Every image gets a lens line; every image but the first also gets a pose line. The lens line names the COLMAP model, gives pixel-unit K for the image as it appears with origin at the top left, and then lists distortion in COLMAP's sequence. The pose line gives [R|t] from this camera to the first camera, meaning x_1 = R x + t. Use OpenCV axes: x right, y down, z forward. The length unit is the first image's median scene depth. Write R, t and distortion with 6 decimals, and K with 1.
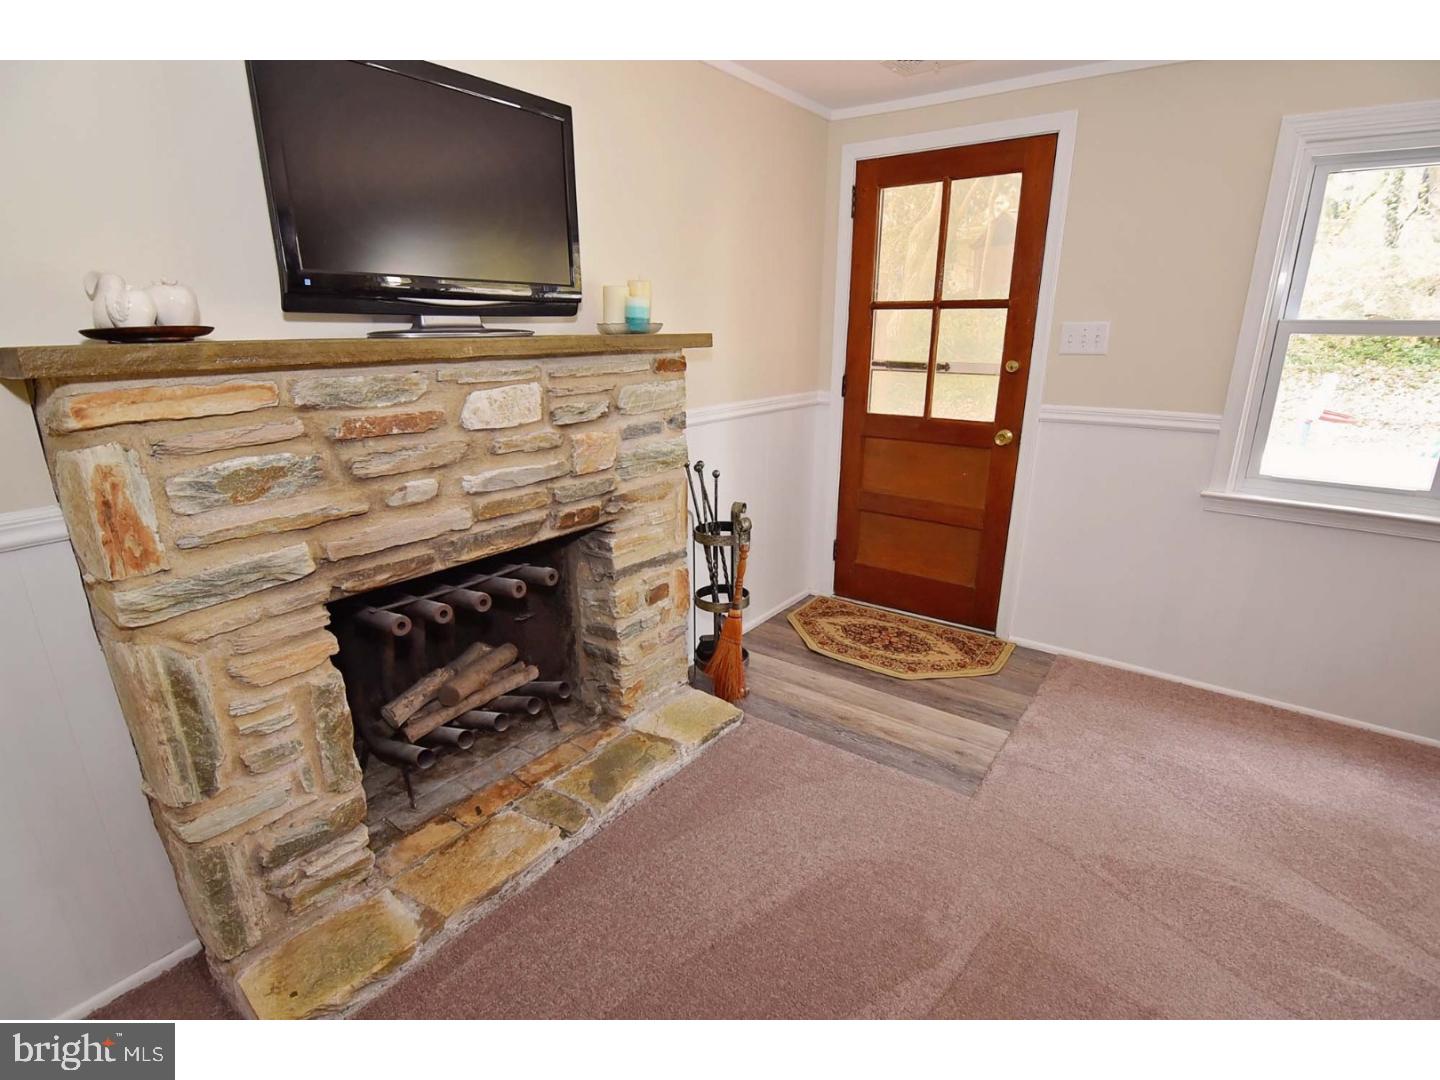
lens RADIAL K [[695.0, 0, 718.7], [0, 695.0, 544.3], [0, 0, 1]] dist [-0.022328, -0.001836]
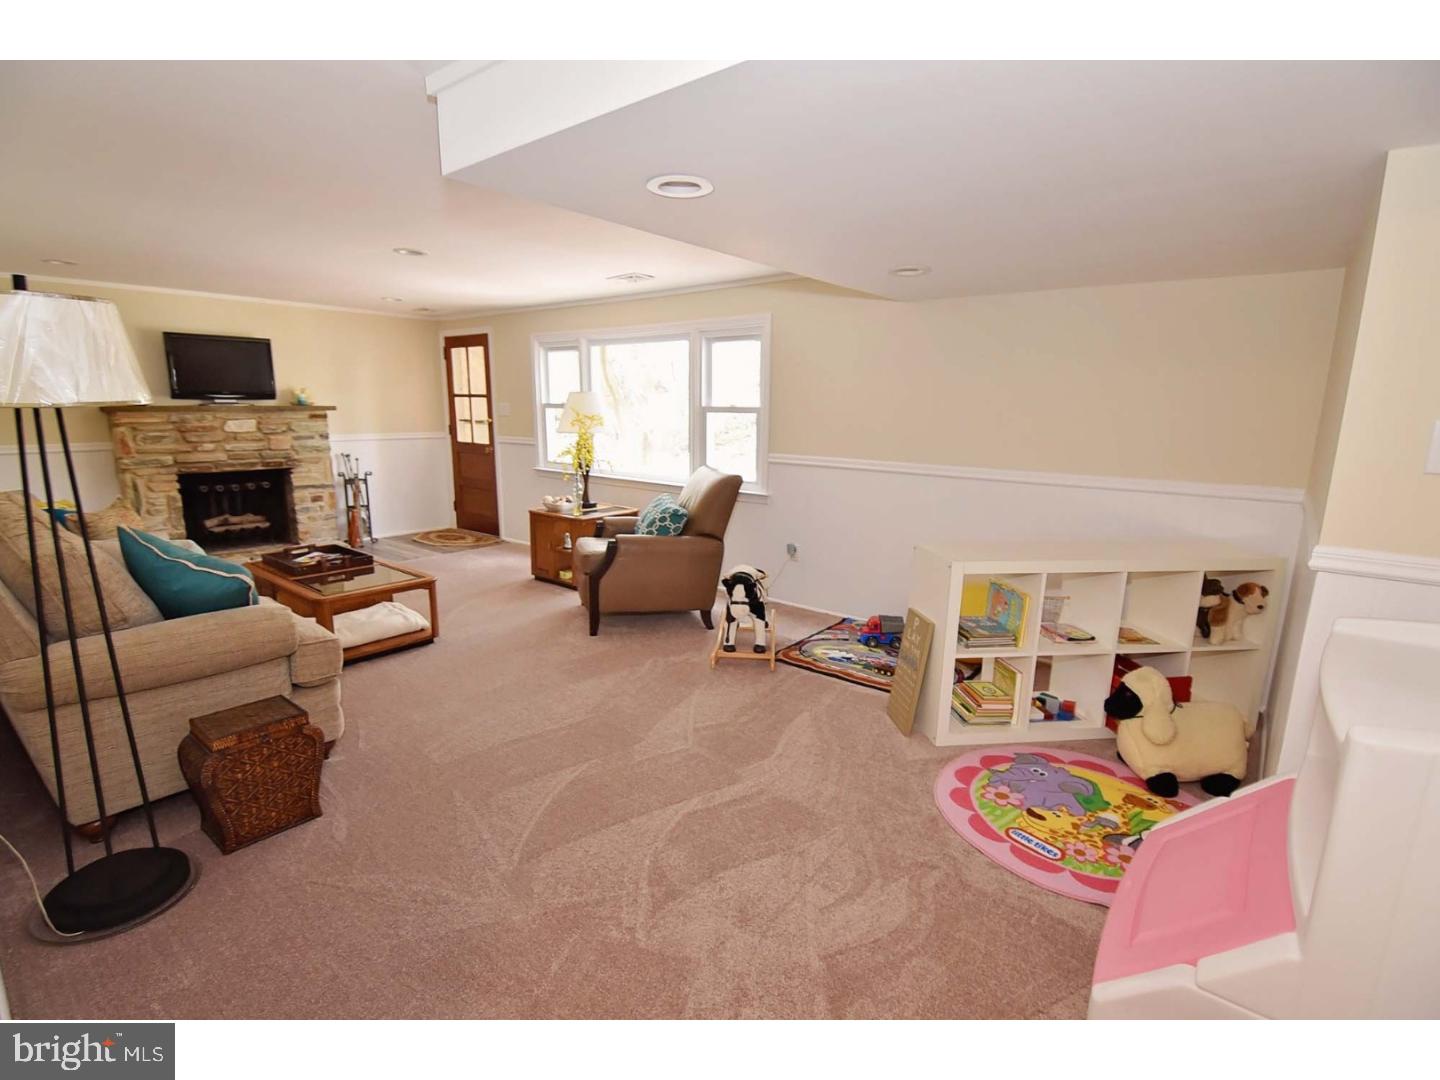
lens RADIAL K [[695.0, 0, 723.3], [0, 695.0, 542.9], [0, 0, 1]] dist [-0.022328, -0.001836]
pose [[0.999361, 0.022915, -0.027414, 1.823412], [-0.025662, 0.994198, -0.104456, 0.558479], [0.024861, 0.105093, 0.994152, -1.878747]]
